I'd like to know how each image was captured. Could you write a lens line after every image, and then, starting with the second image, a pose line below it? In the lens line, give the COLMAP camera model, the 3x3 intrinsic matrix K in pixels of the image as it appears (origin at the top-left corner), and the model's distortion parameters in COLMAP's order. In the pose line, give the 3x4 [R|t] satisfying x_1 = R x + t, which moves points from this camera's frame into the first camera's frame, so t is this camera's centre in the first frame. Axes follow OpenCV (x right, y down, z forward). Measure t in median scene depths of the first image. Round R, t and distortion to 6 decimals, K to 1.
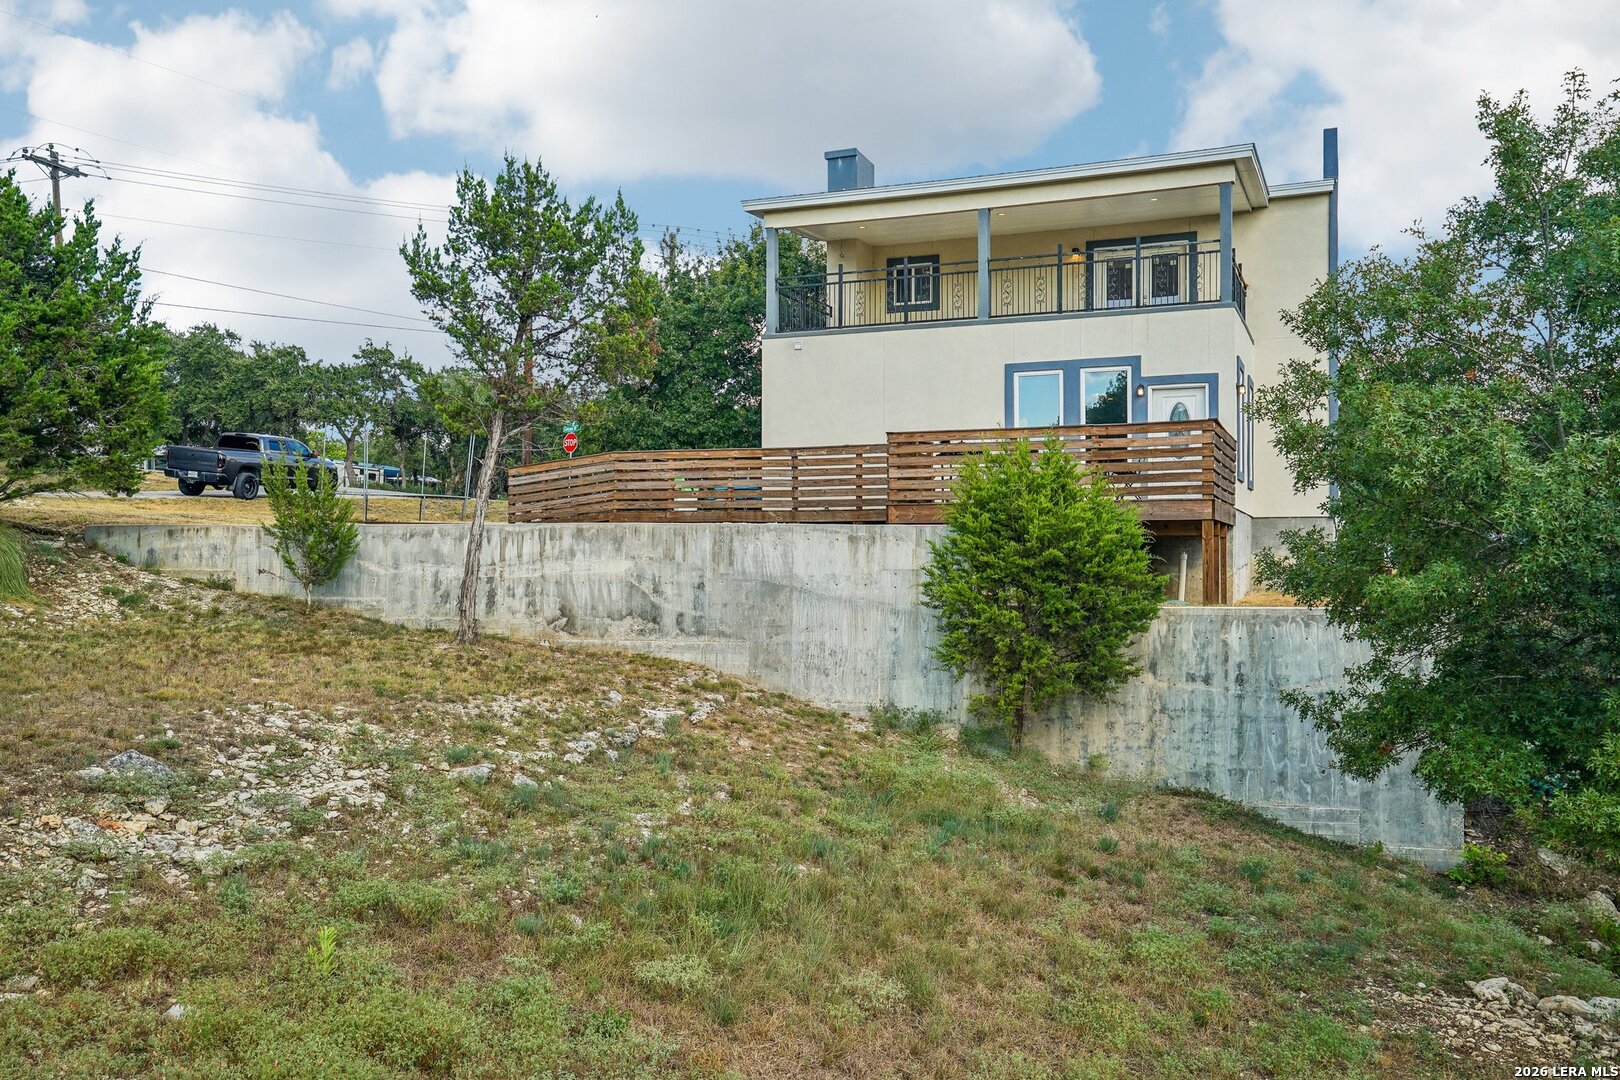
lens RADIAL K [[1349.7, 0, 810.0], [0, 1349.7, 540.0], [0, 0, 1]] dist [-0.001469, -0.000698]
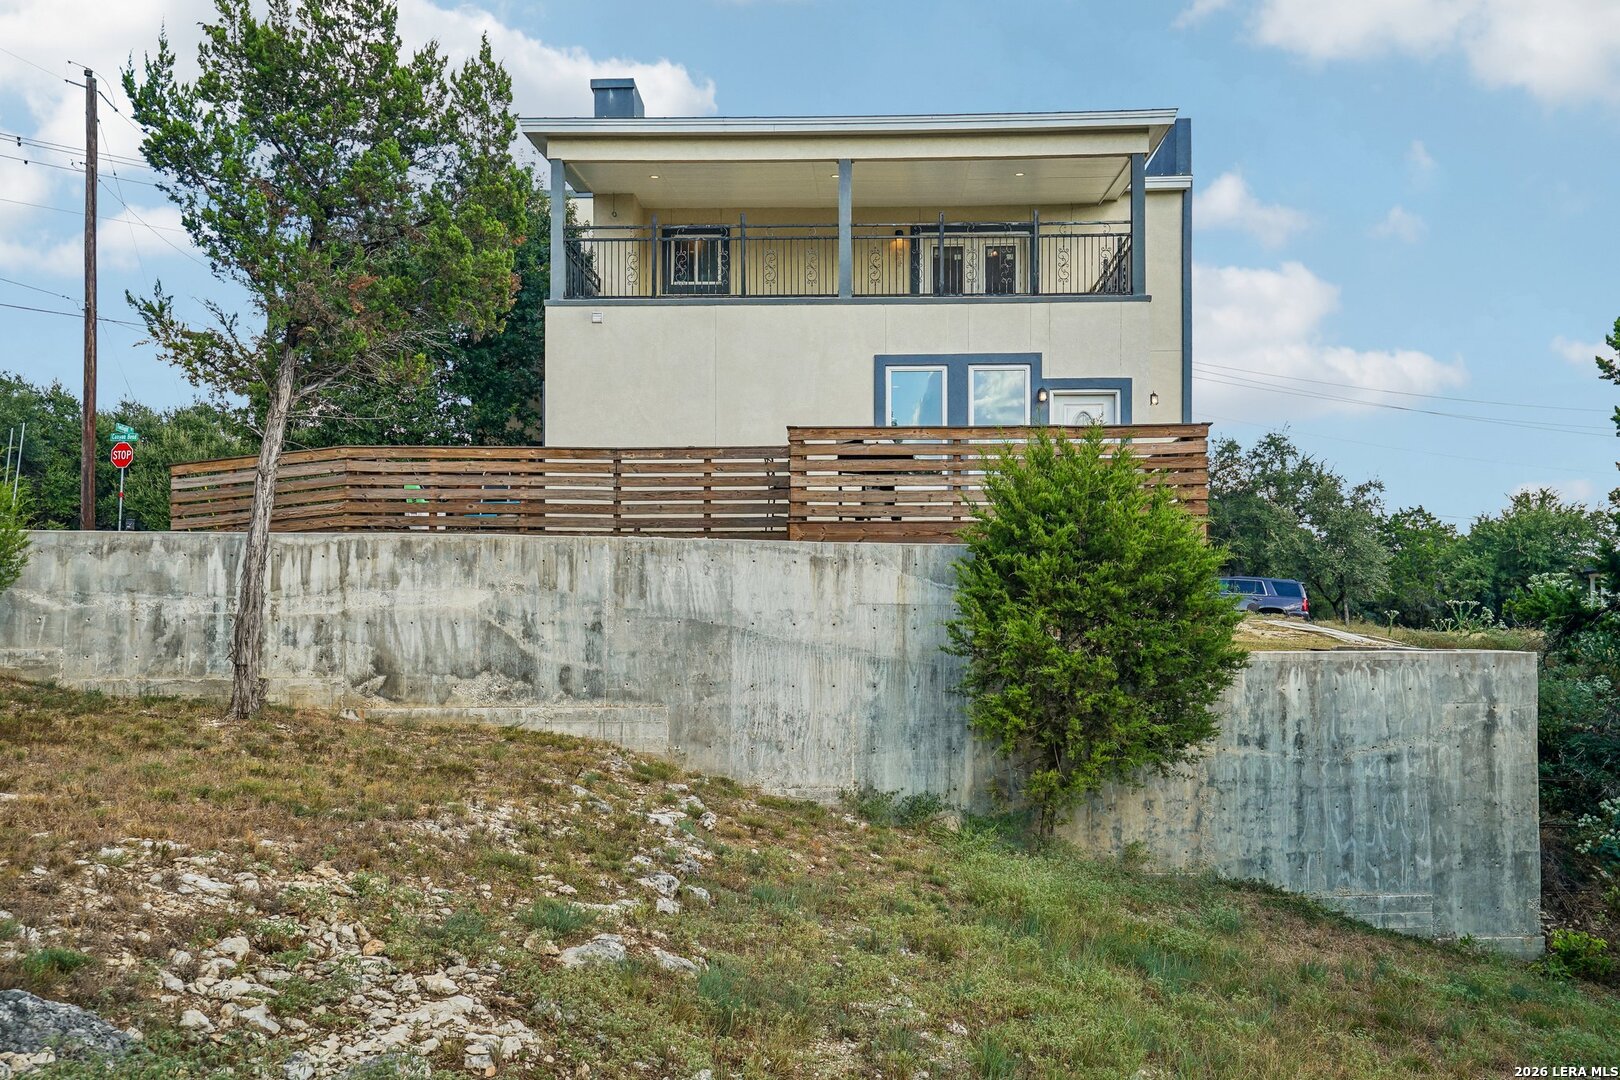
lens RADIAL K [[1421.6, 0, 810.1], [0, 1421.6, 595.2], [0, 0, 1]] dist [0.029133, 0.004822]
pose [[0.941602, 0.006841, 0.336660, -0.224097], [-0.006400, 0.999977, -0.002419, 0.018778], [-0.336668, 0.000123, 0.941623, 0.274436]]
